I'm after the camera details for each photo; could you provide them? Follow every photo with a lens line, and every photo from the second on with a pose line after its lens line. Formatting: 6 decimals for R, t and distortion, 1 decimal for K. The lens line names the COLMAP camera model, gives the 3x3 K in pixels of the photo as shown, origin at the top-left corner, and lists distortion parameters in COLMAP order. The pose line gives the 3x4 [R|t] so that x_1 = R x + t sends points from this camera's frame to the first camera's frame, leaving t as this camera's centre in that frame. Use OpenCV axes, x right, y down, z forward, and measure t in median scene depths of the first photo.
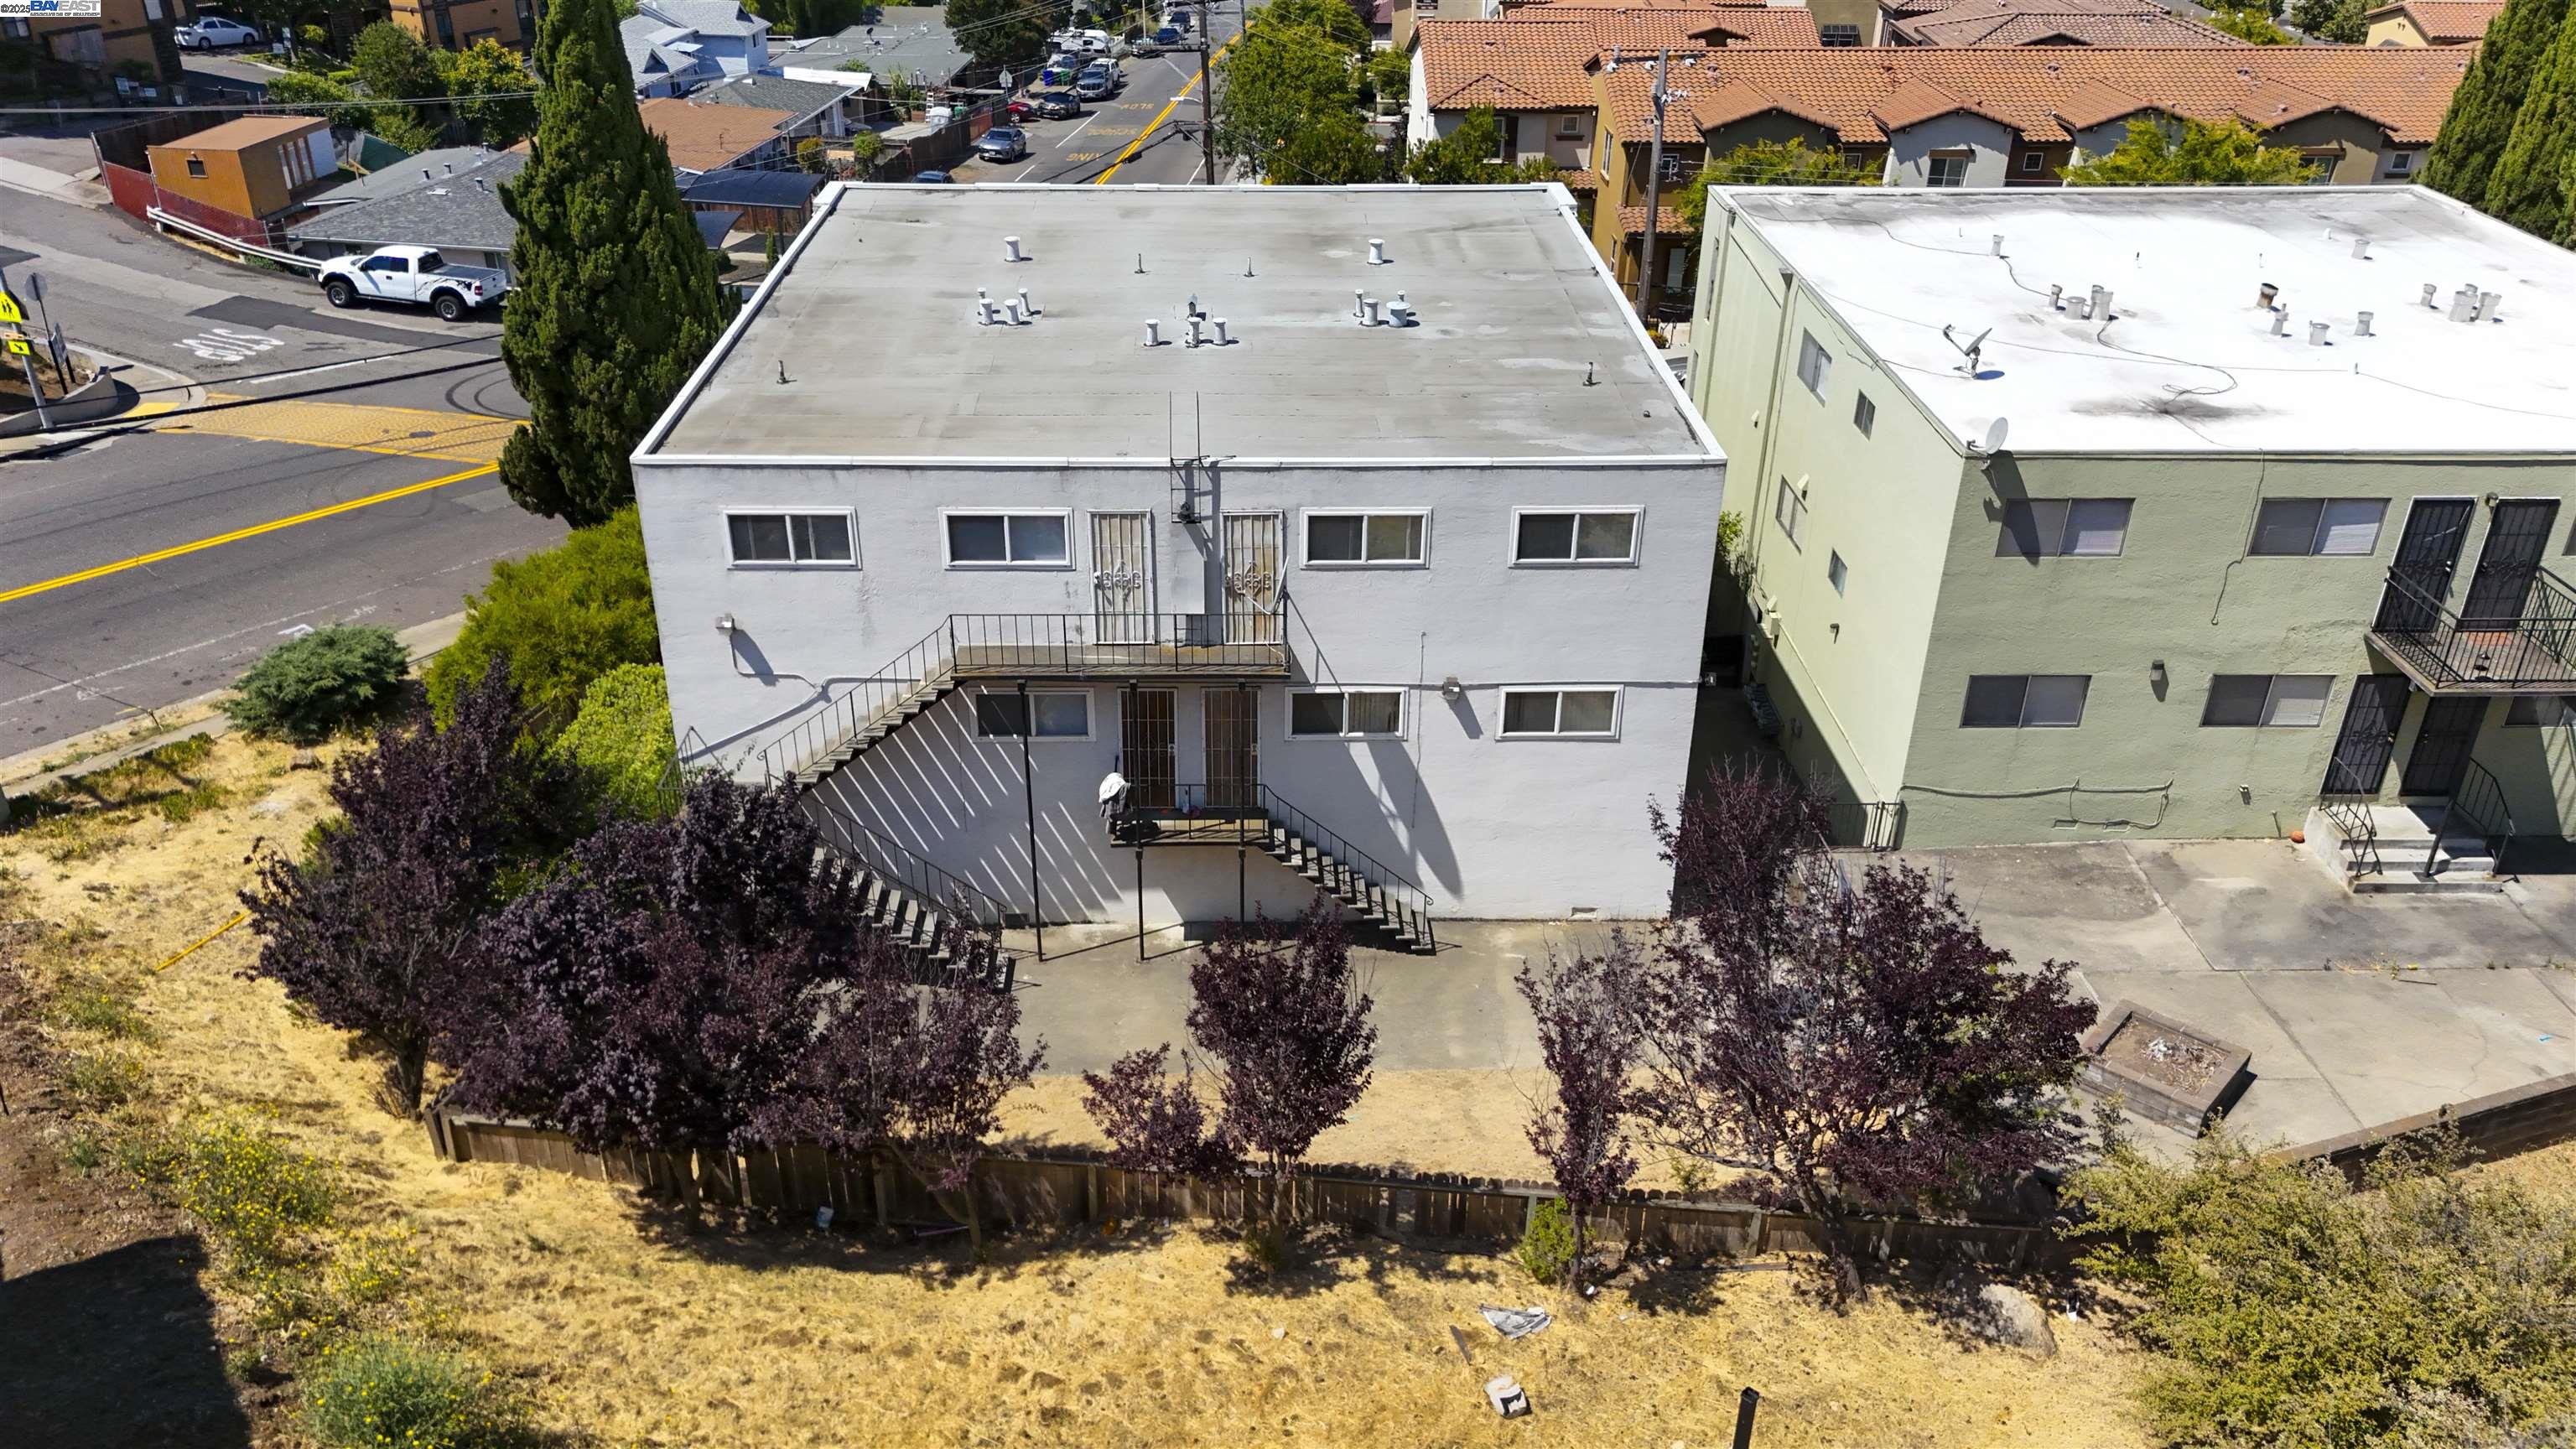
lens RADIAL K [[1871.4, 0, 1286.9], [0, 1871.4, 712.1], [0, 0, 1]] dist [0.064602, -0.056598]
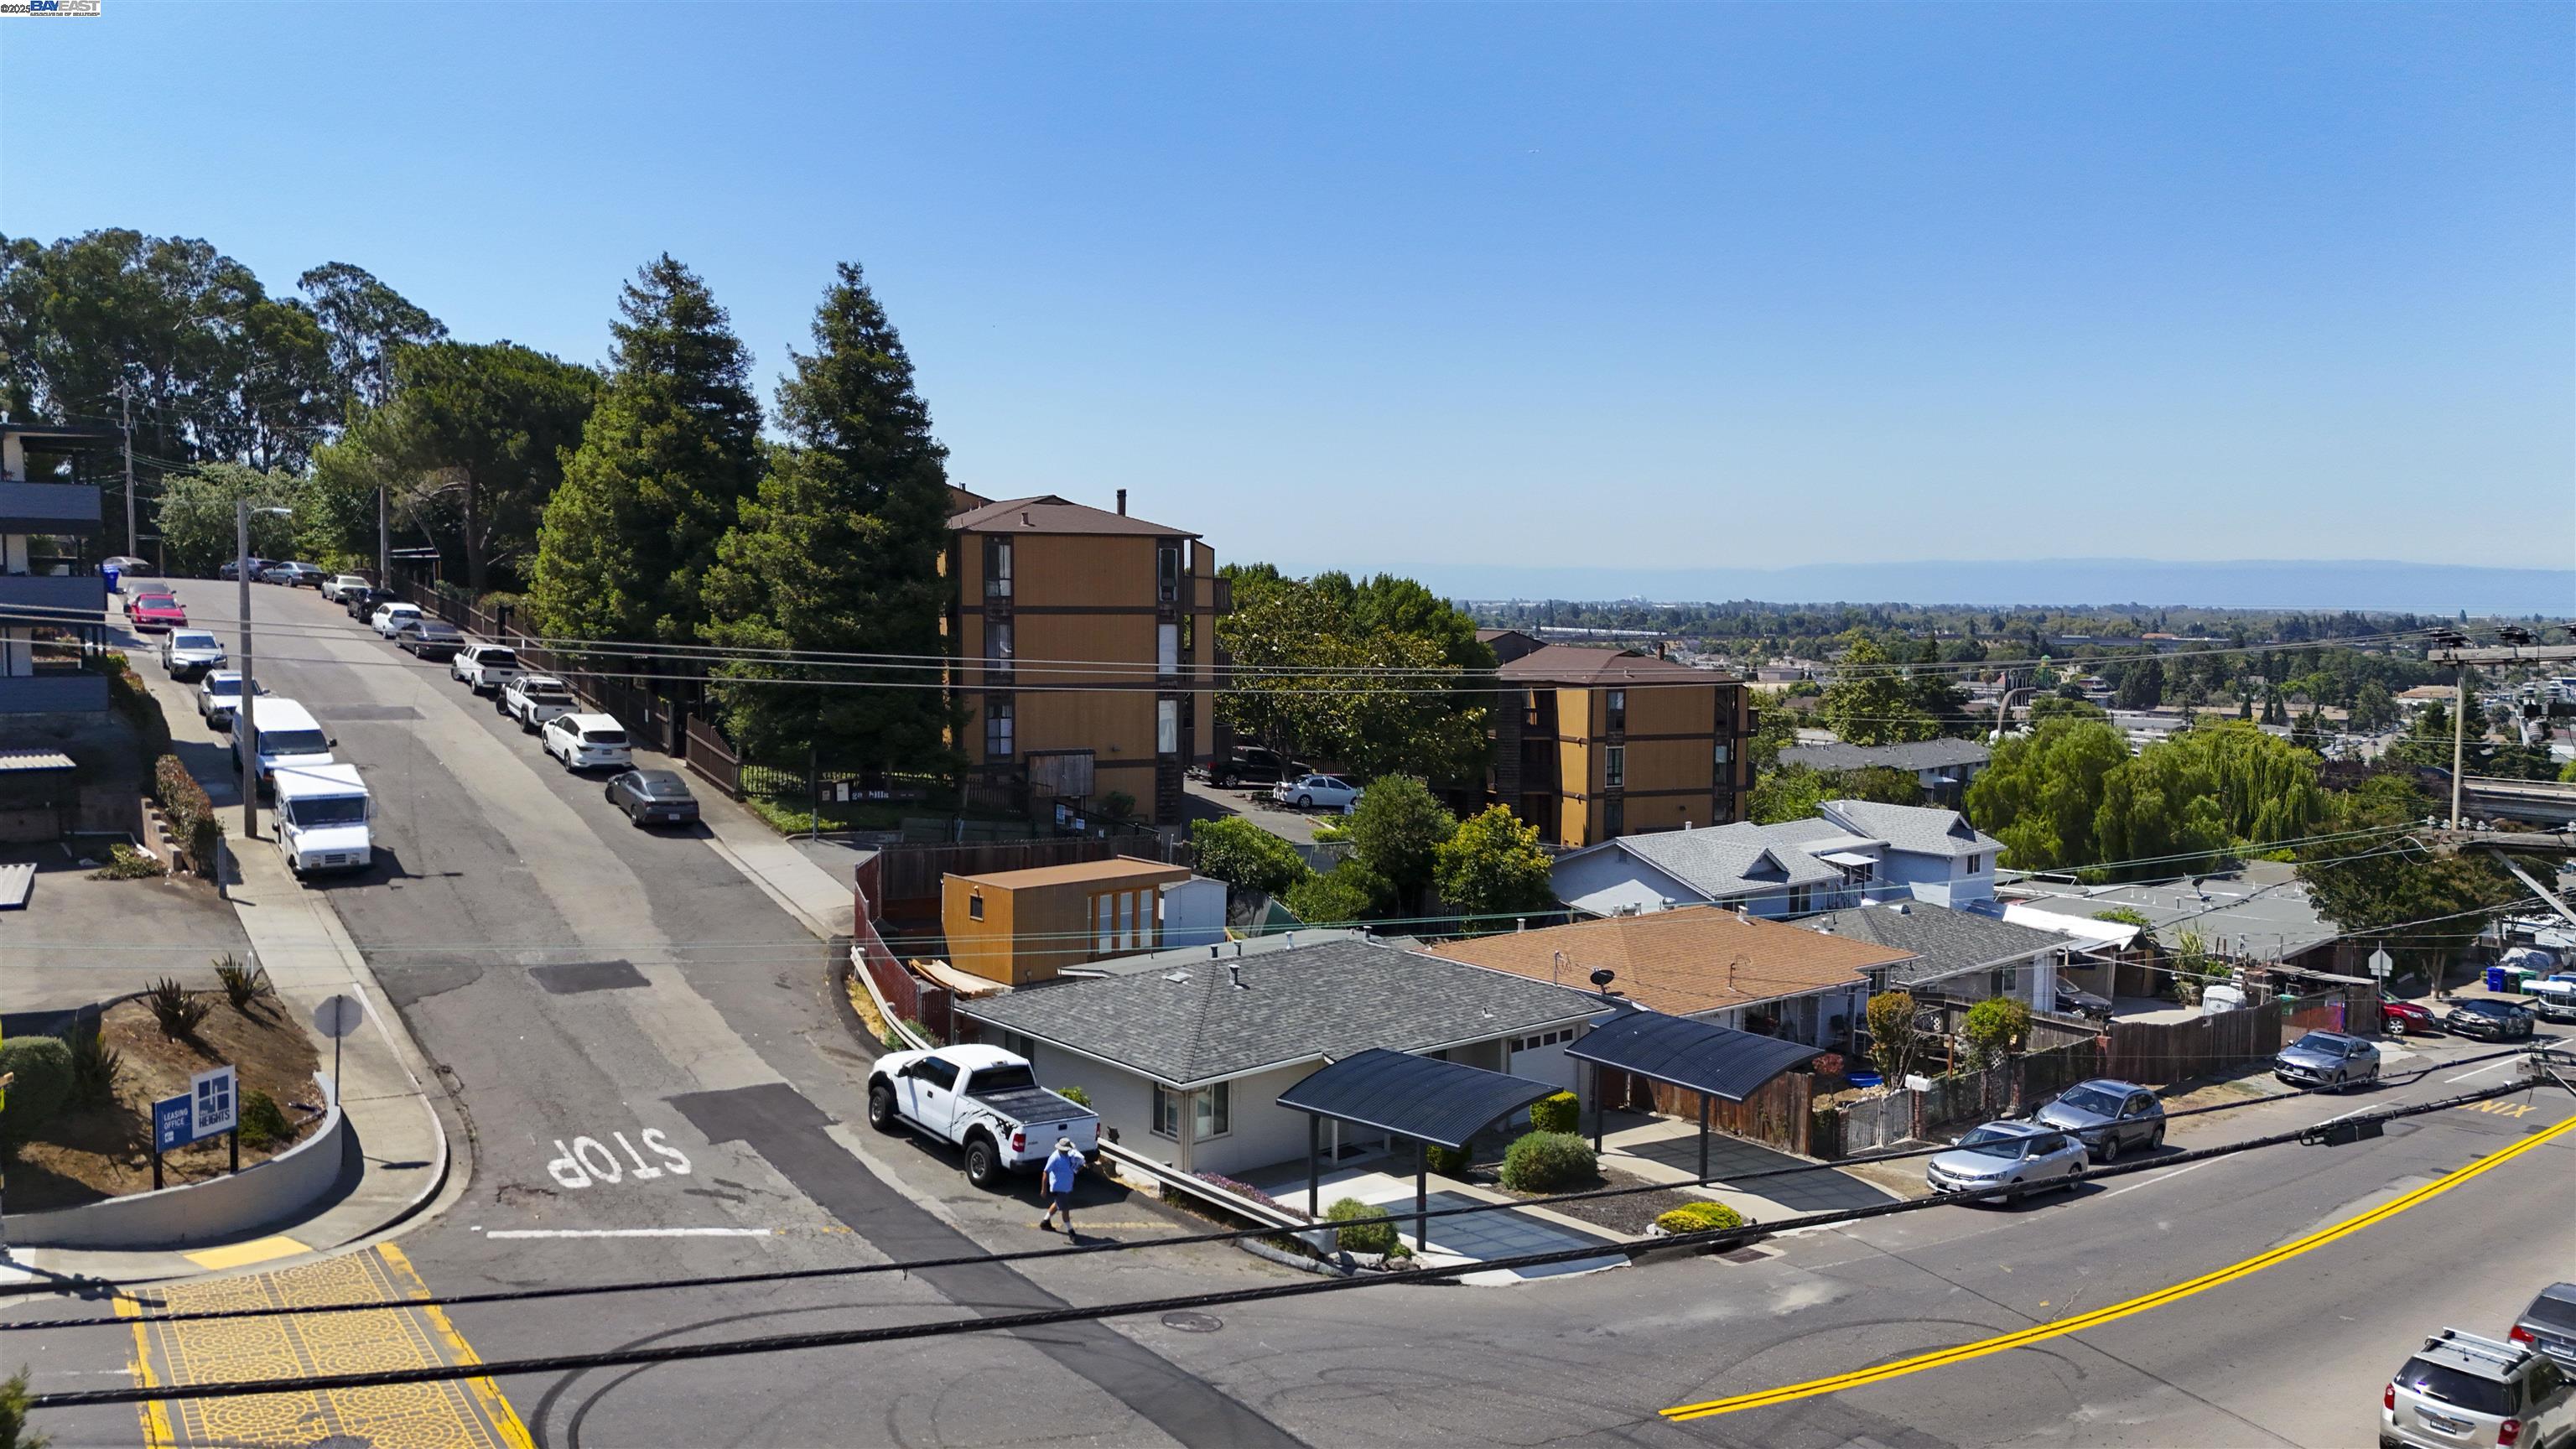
lens RADIAL K [[1871.4, 0, 1288.6], [0, 1871.4, 705.3], [0, 0, 1]] dist [0.064602, -0.056598]
pose [[0.739517, 0.037899, -0.672070, 0.000047], [-0.324683, 0.894677, -0.306814, -0.438722], [0.589658, 0.445104, 0.673934, 1.394053]]
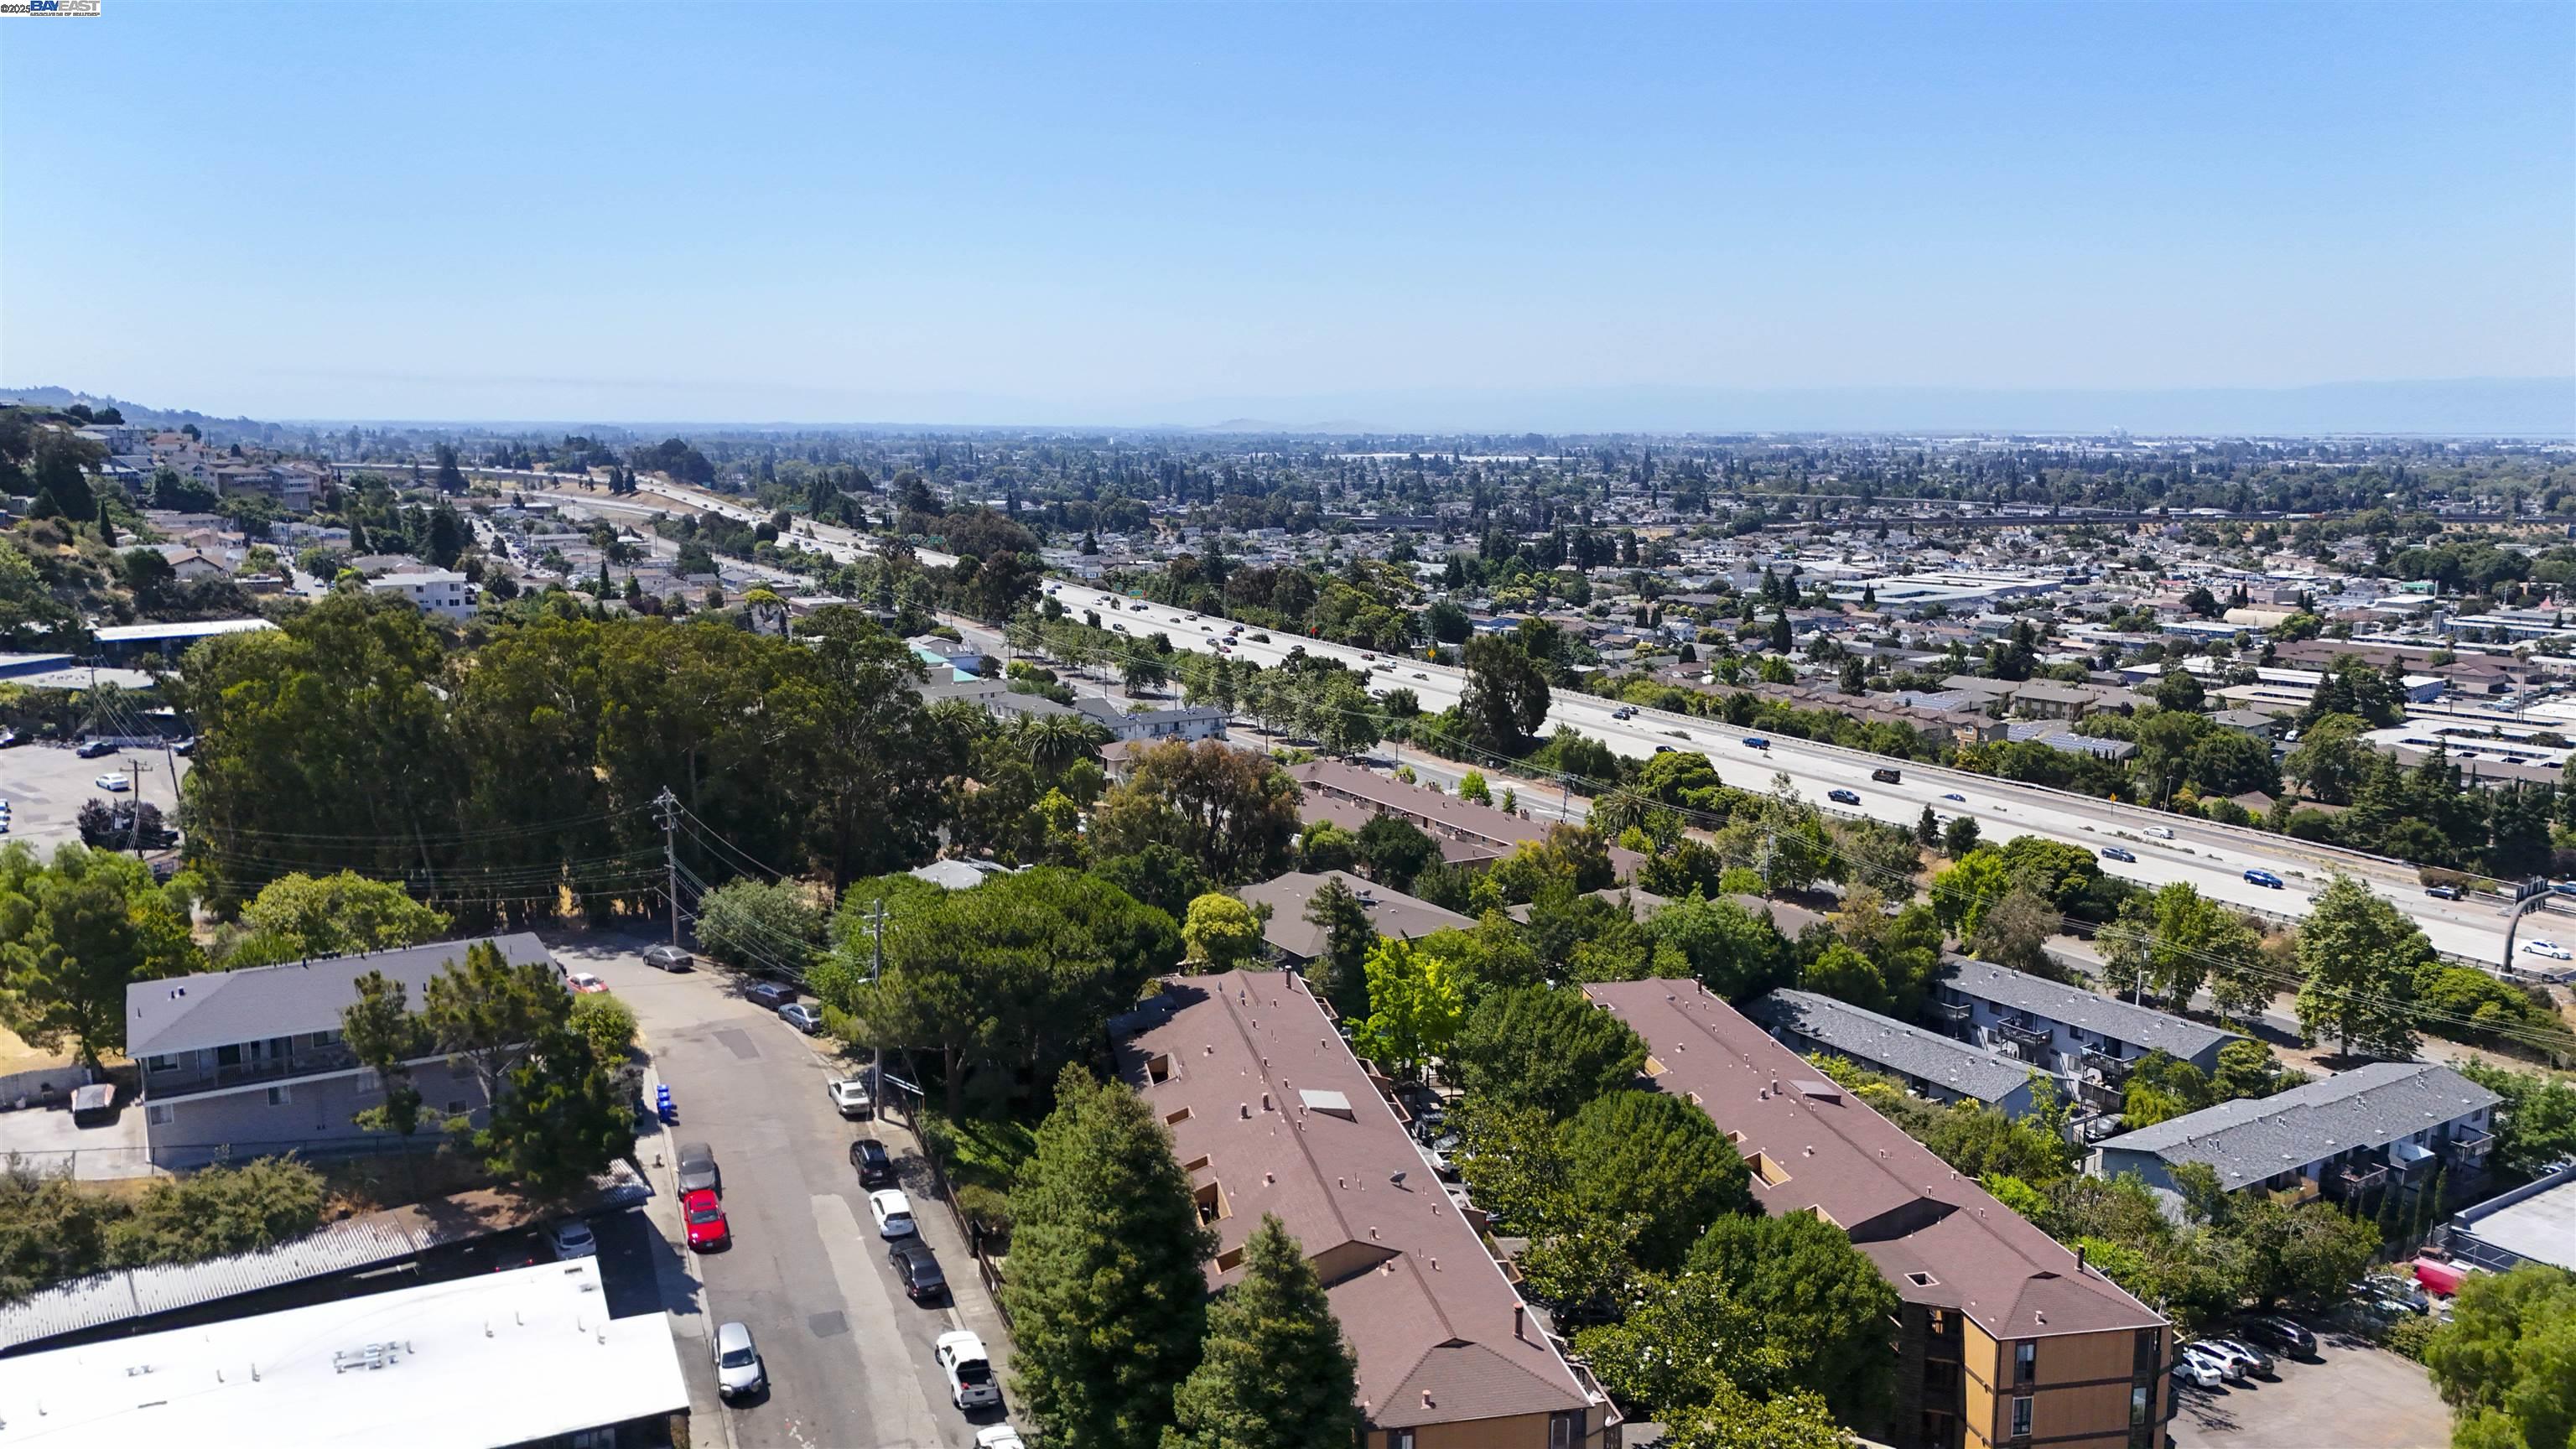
lens RADIAL K [[1871.4, 0, 1303.1], [0, 1871.4, 724.0], [0, 0, 1]] dist [0.064602, -0.056598]
pose [[0.576455, 0.113955, -0.809144, 0.028364], [-0.388996, 0.909094, -0.149099, -1.664909], [0.718597, 0.400703, 0.568380, 0.733000]]
